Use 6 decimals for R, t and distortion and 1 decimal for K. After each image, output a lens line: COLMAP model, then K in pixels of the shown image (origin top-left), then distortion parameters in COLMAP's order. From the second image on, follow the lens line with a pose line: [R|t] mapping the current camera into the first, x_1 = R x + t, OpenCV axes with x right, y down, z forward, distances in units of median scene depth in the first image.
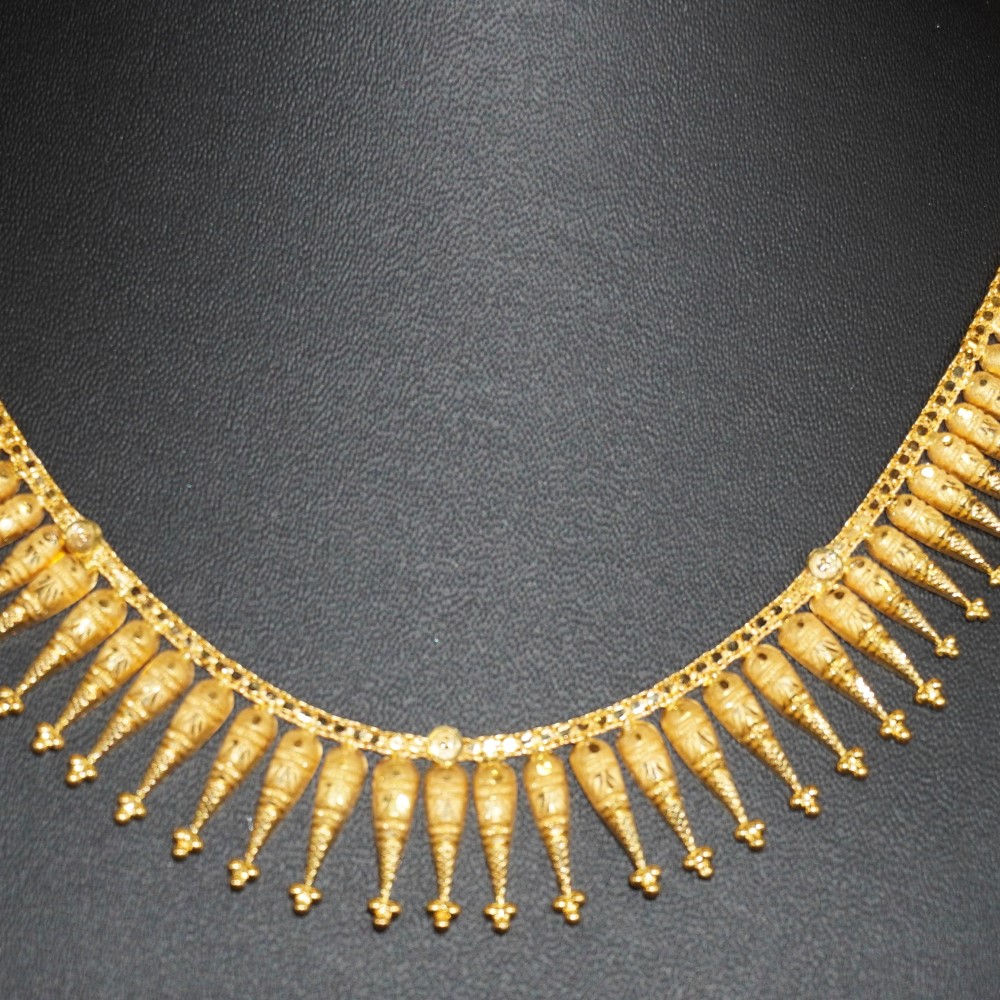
lens RADIAL K [[3867.2, 0, 508.6], [0, 3867.2, 536.6], [0, 0, 1]] dist [-0.000140, 0.000000]
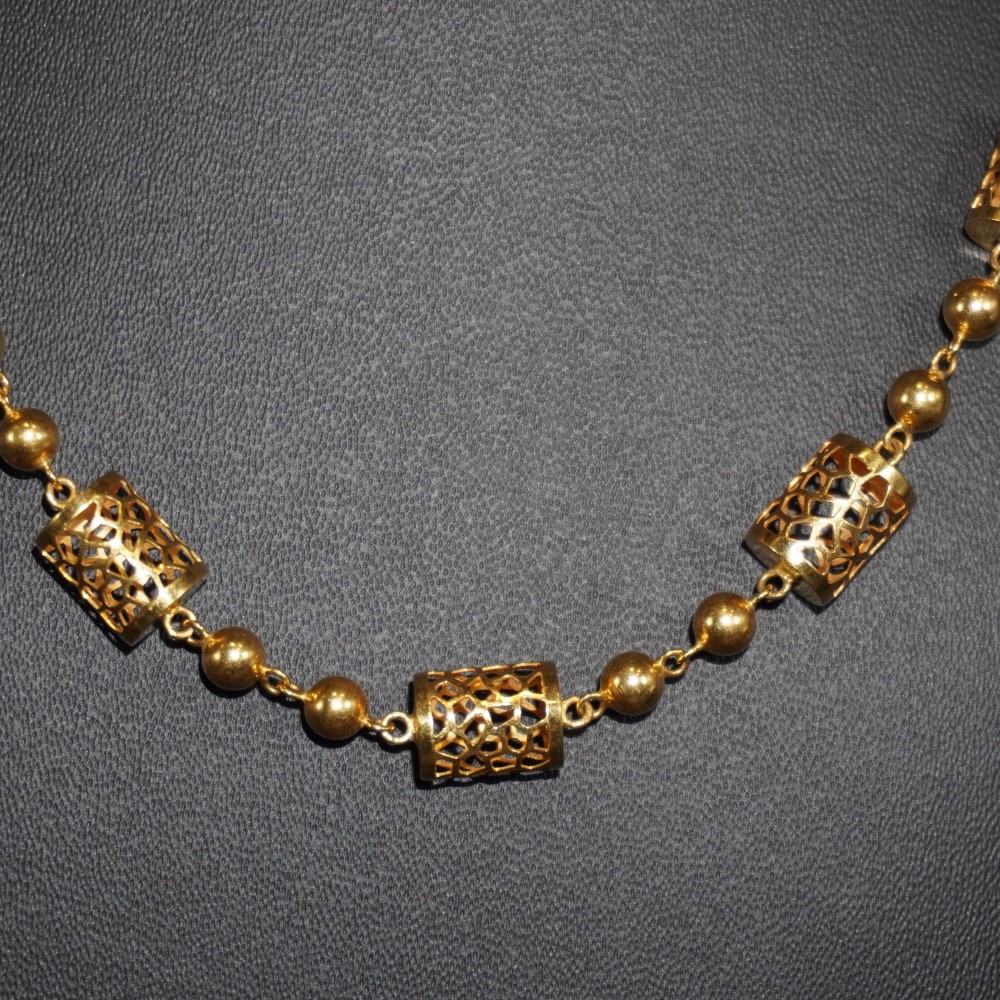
lens RADIAL K [[3867.2, 0, 515.9], [0, 3867.2, 542.0], [0, 0, 1]] dist [-0.000140, 0.000000]
pose [[0.999531, -0.018370, 0.024490, -0.017989], [0.015656, 0.994161, 0.106762, 0.002733], [-0.026309, -0.106329, 0.993983, 0.171440]]
